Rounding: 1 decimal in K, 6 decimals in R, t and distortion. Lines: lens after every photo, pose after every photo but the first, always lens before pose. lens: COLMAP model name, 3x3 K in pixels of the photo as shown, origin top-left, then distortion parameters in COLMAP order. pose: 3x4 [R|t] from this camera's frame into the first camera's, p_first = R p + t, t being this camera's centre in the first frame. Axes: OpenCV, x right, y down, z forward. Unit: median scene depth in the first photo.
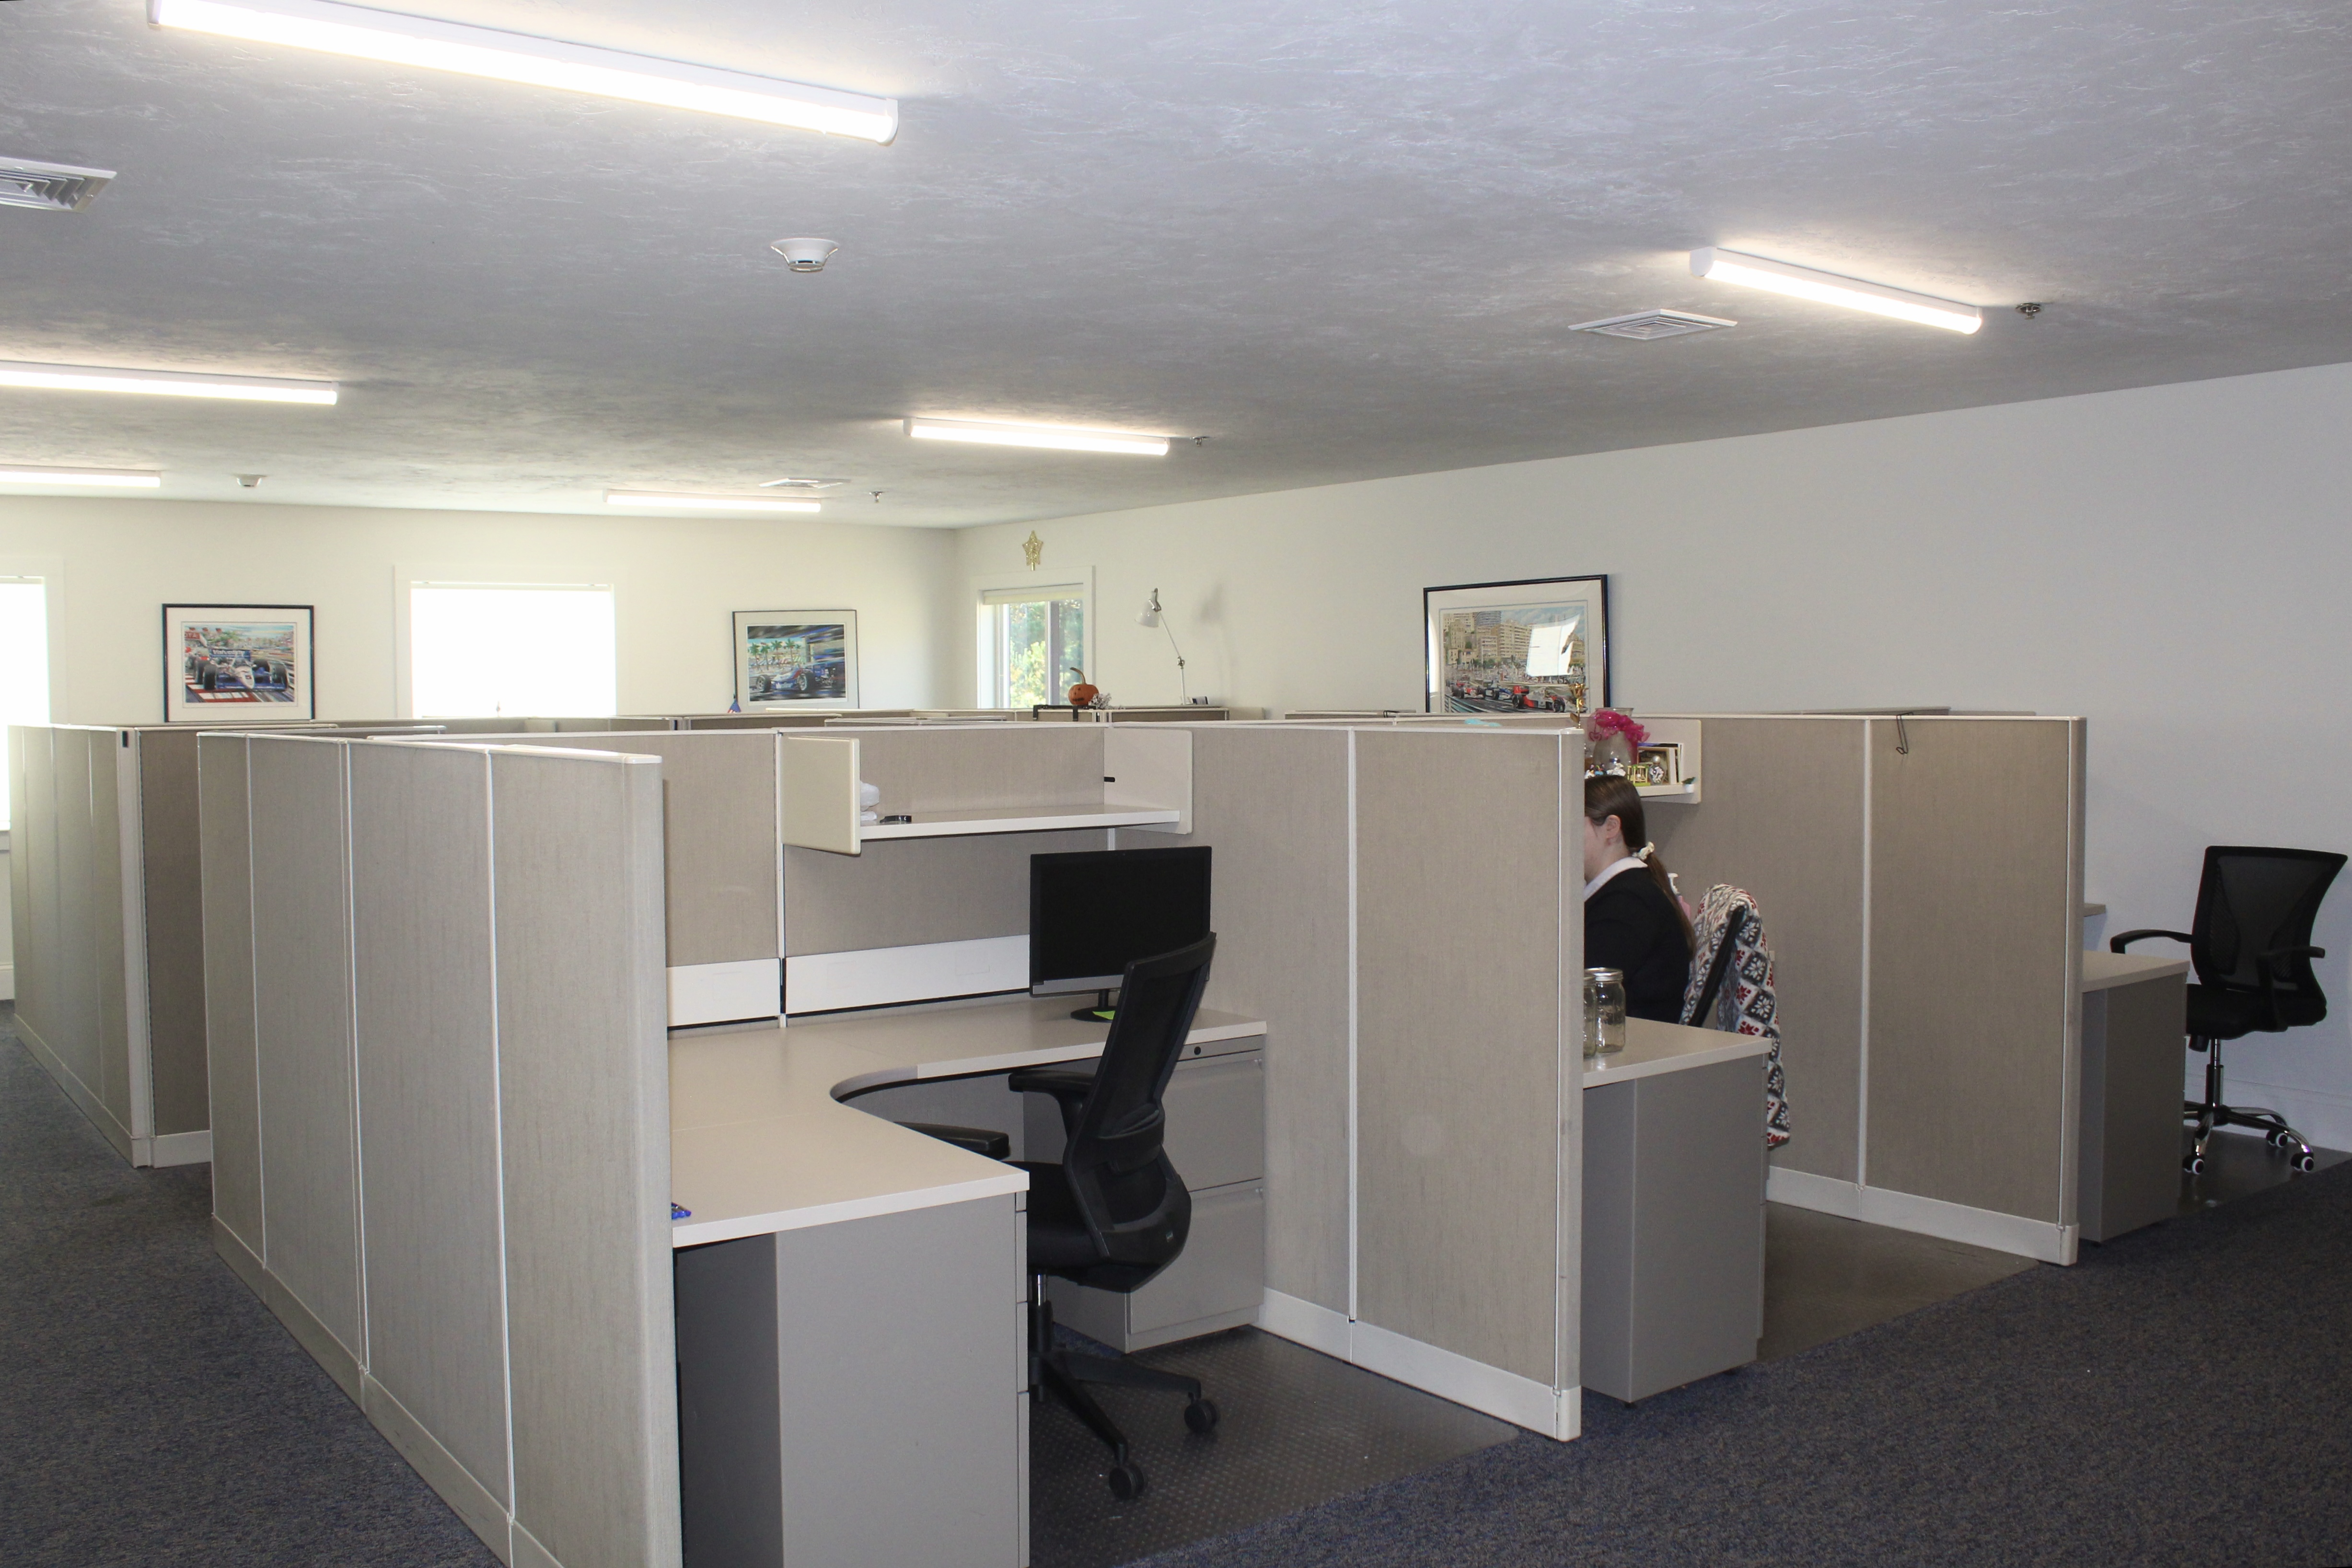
lens RADIAL K [[2067.4, 0, 1166.9], [0, 2067.4, 781.0], [0, 0, 1]] dist [-0.154837, 0.127991]
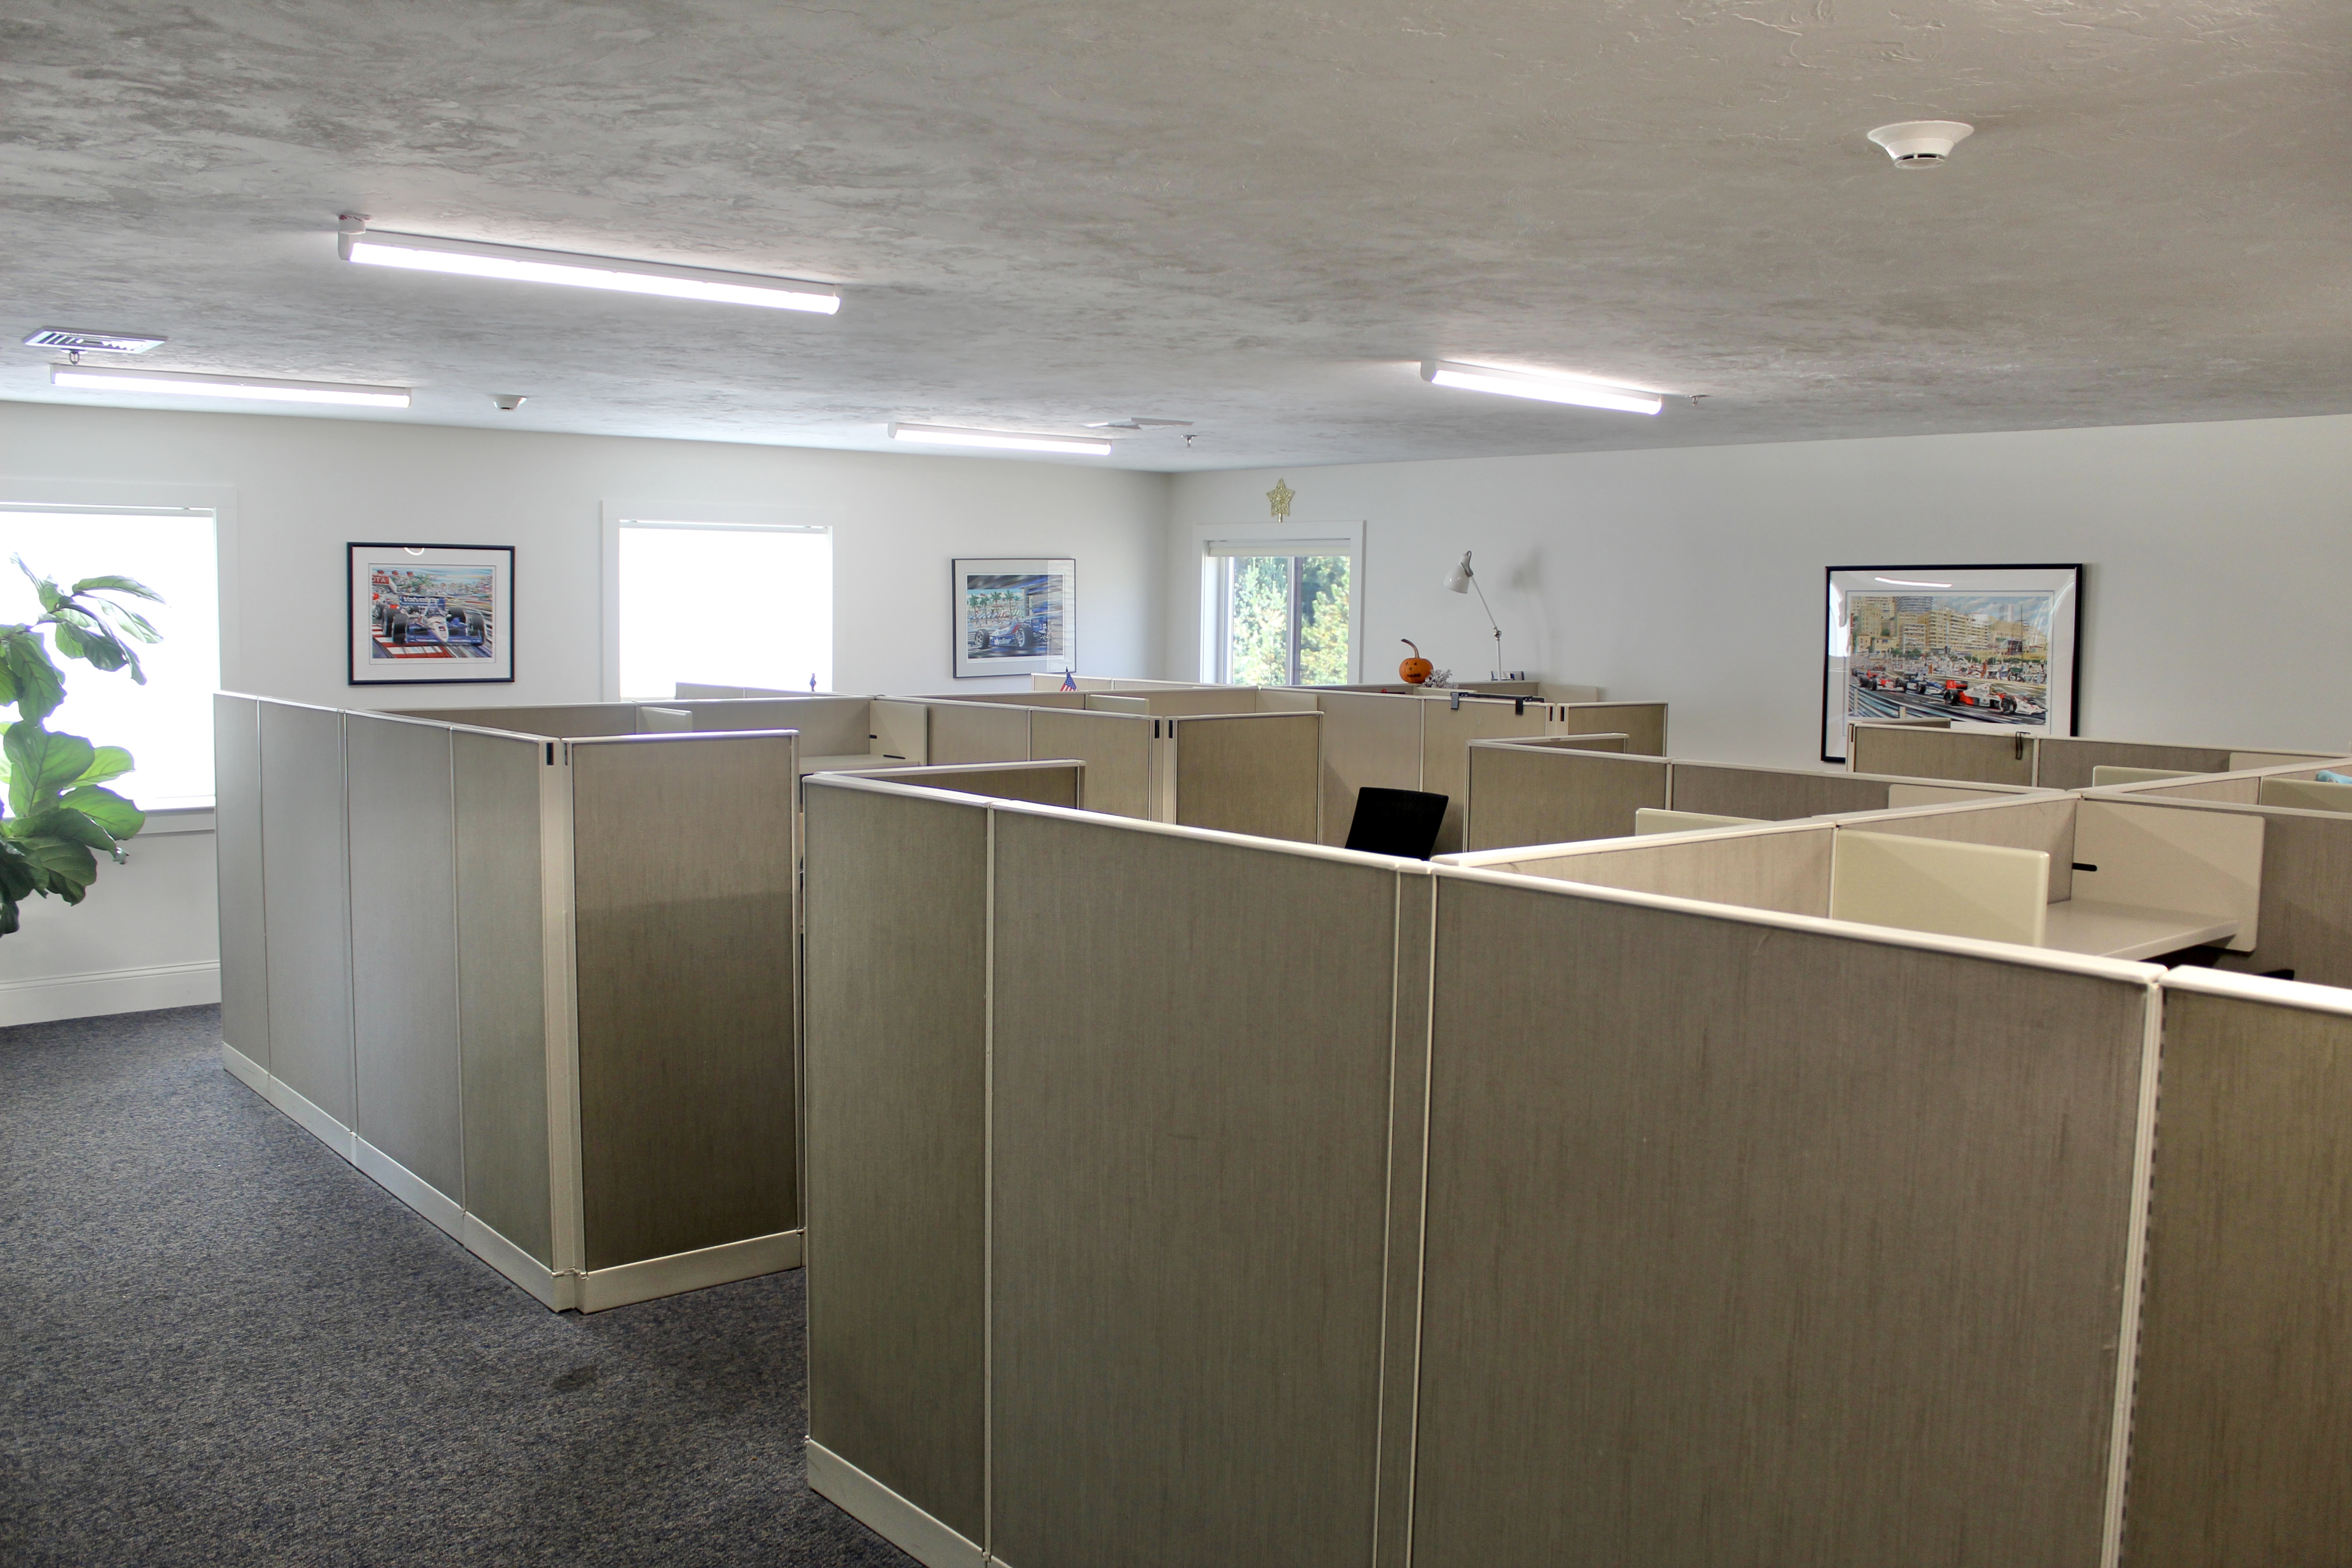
lens RADIAL K [[1959.2, 0, 1176.3], [0, 1959.2, 783.0], [0, 0, 1]] dist [-0.150057, 0.111525]
pose [[0.997097, 0.015016, 0.074646, -0.228962], [-0.018345, 0.998857, 0.044126, -0.031302], [-0.073898, -0.045368, 0.996233, 0.175066]]
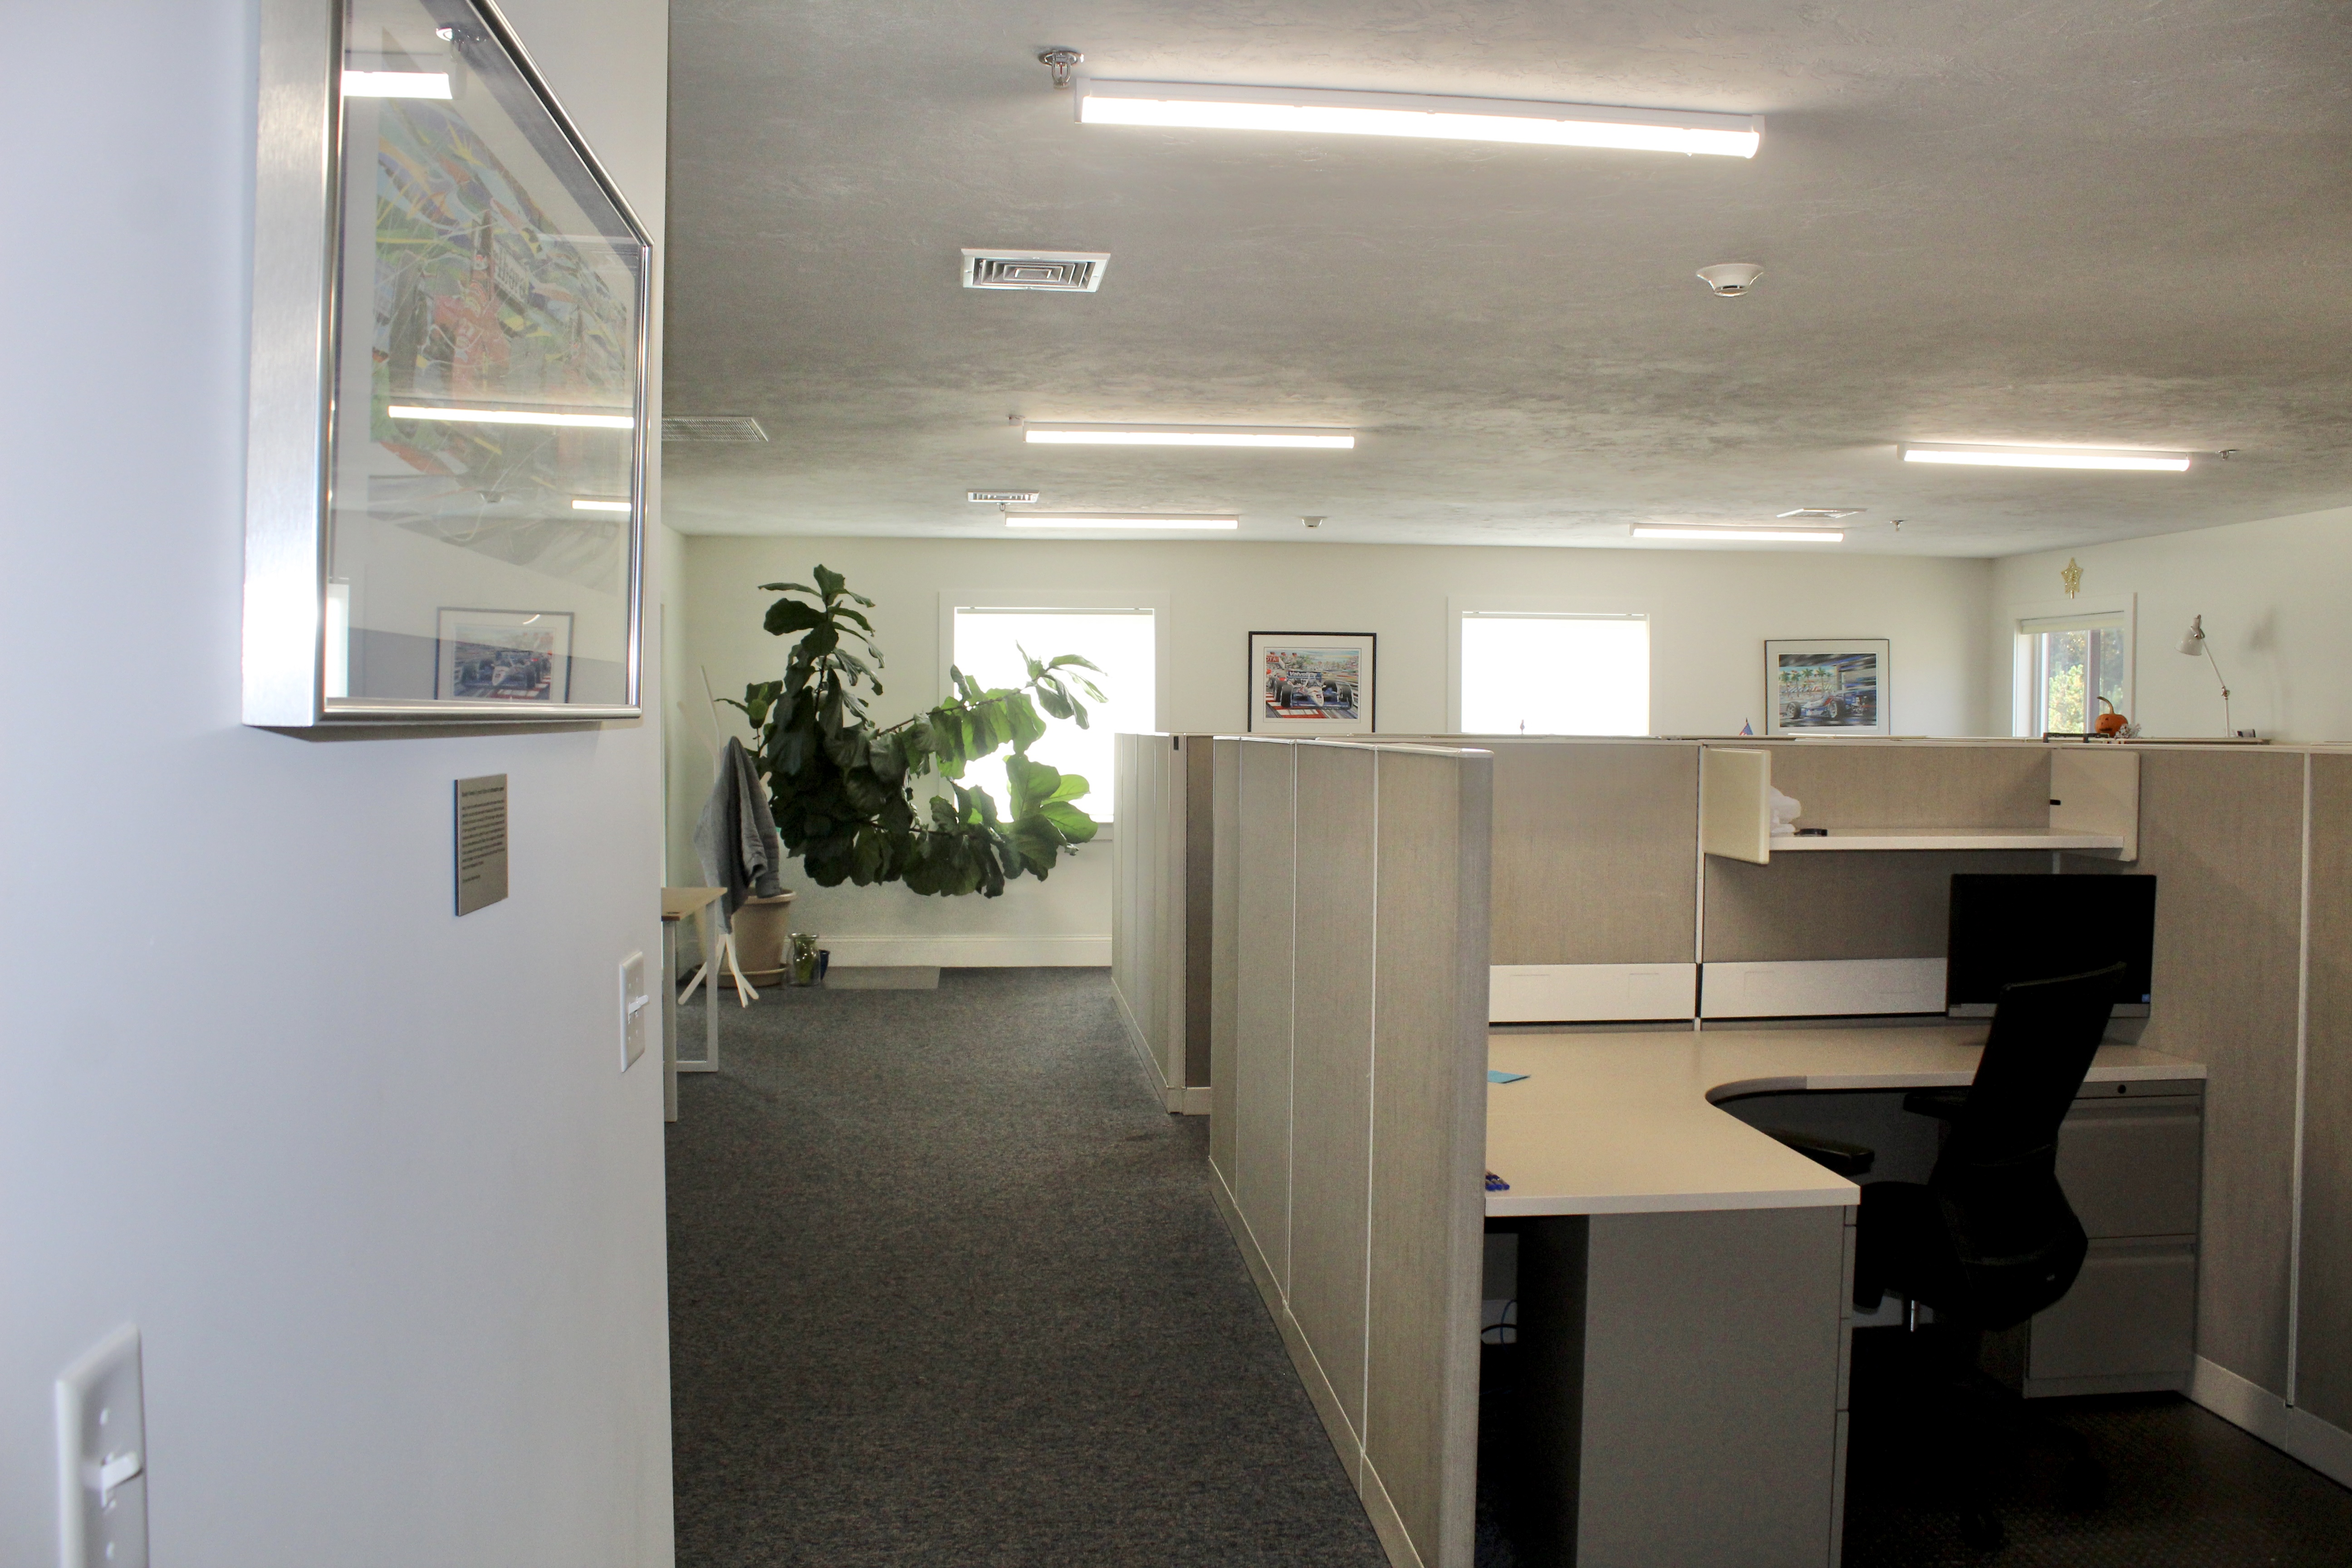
lens RADIAL K [[1959.2, 0, 1175.1], [0, 1959.2, 766.6], [0, 0, 1]] dist [-0.150057, 0.111525]
pose [[0.860725, 0.024133, -0.508498, 0.038757], [-0.035101, 0.999312, -0.011987, 0.004200], [0.507859, 0.028166, 0.860980, 0.014049]]
